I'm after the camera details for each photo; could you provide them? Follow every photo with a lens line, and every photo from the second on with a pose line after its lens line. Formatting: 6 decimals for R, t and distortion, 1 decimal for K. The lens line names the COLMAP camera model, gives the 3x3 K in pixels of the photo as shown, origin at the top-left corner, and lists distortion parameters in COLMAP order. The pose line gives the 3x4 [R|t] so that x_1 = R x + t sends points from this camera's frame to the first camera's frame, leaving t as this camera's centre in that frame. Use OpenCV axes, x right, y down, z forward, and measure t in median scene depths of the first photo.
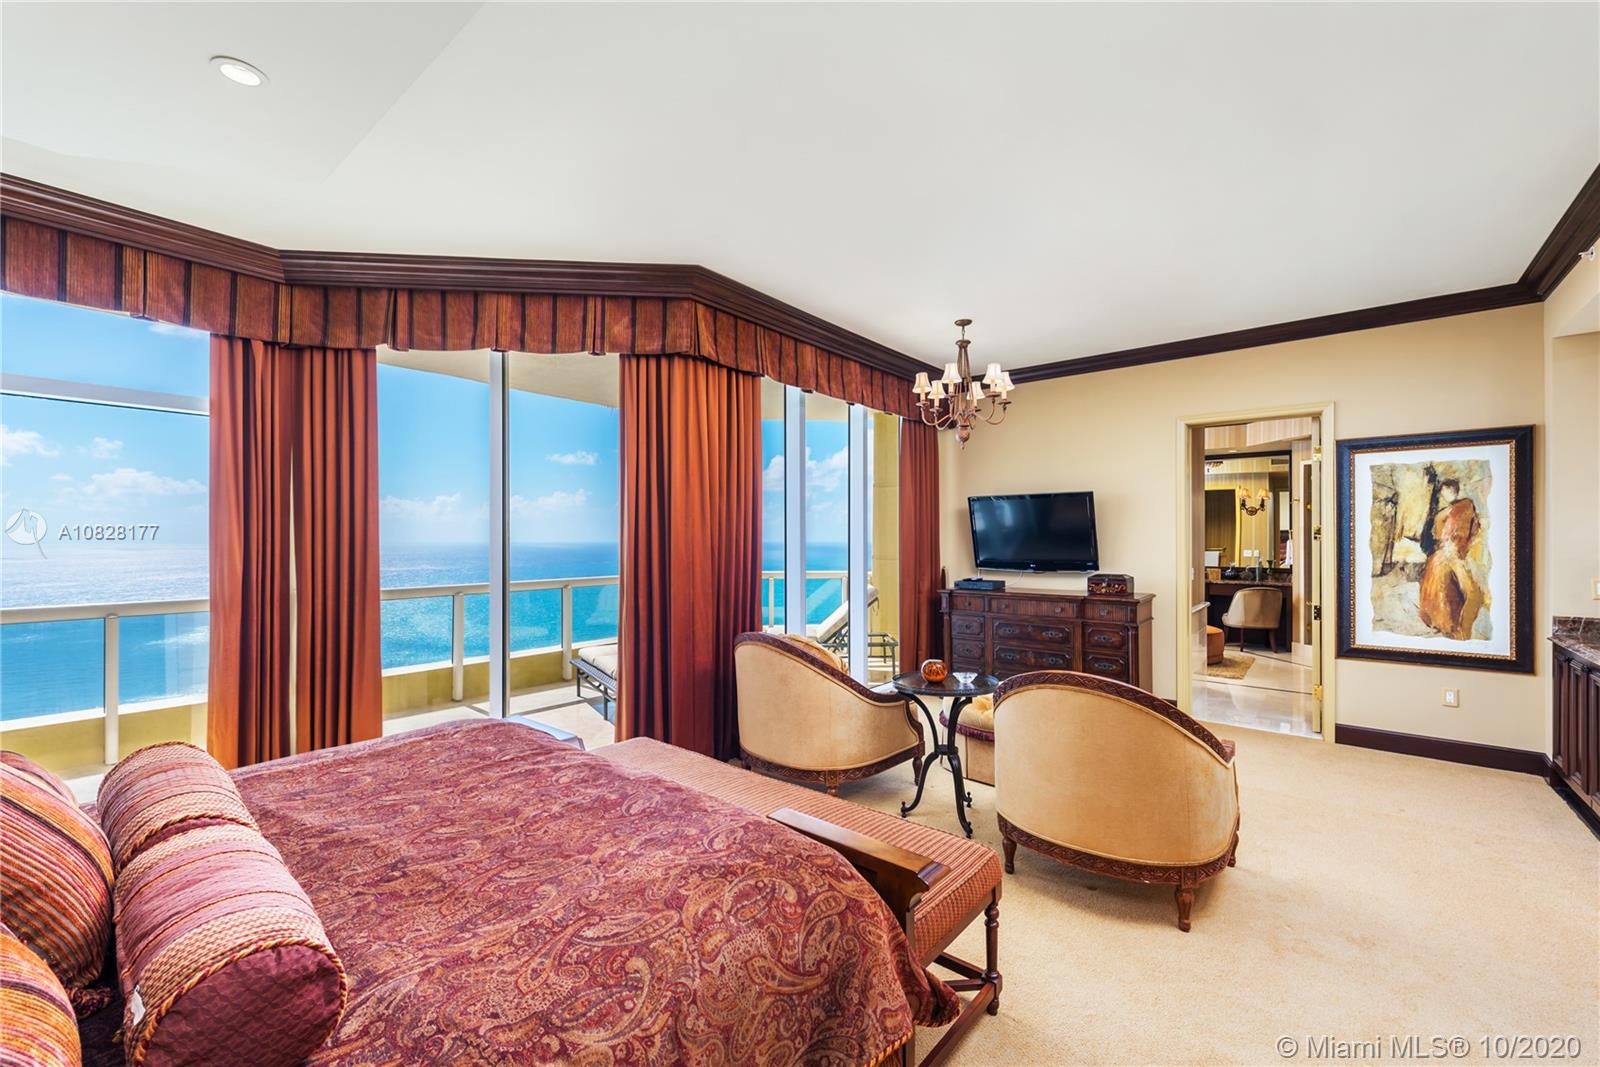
lens RADIAL K [[639.4, 0, 800.0], [0, 639.4, 533.5], [0, 0, 1]] dist [0.019210, -0.004901]
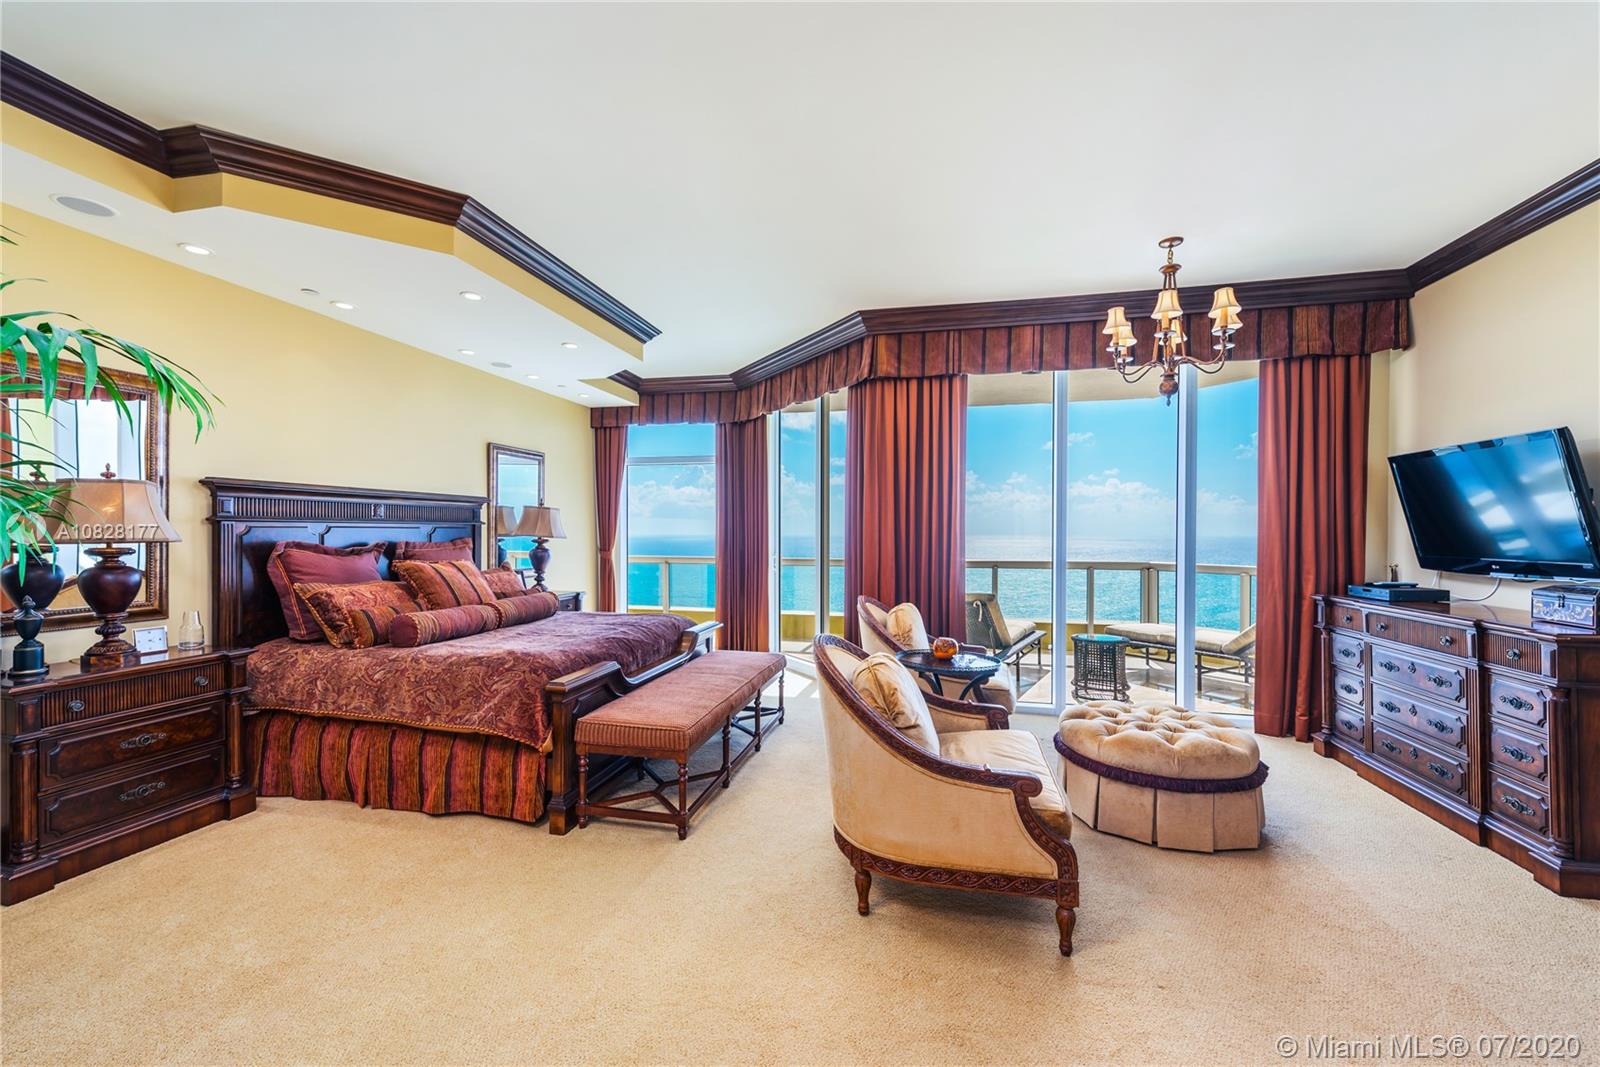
lens RADIAL K [[639.4, 0, 800.0], [0, 639.4, 533.5], [0, 0, 1]] dist [0.019210, -0.004901]
pose [[0.452603, 0.008724, -0.891670, 0.832130], [0.012951, 0.999782, 0.016356, 0.004767], [0.891618, -0.018951, 0.452391, 0.272390]]
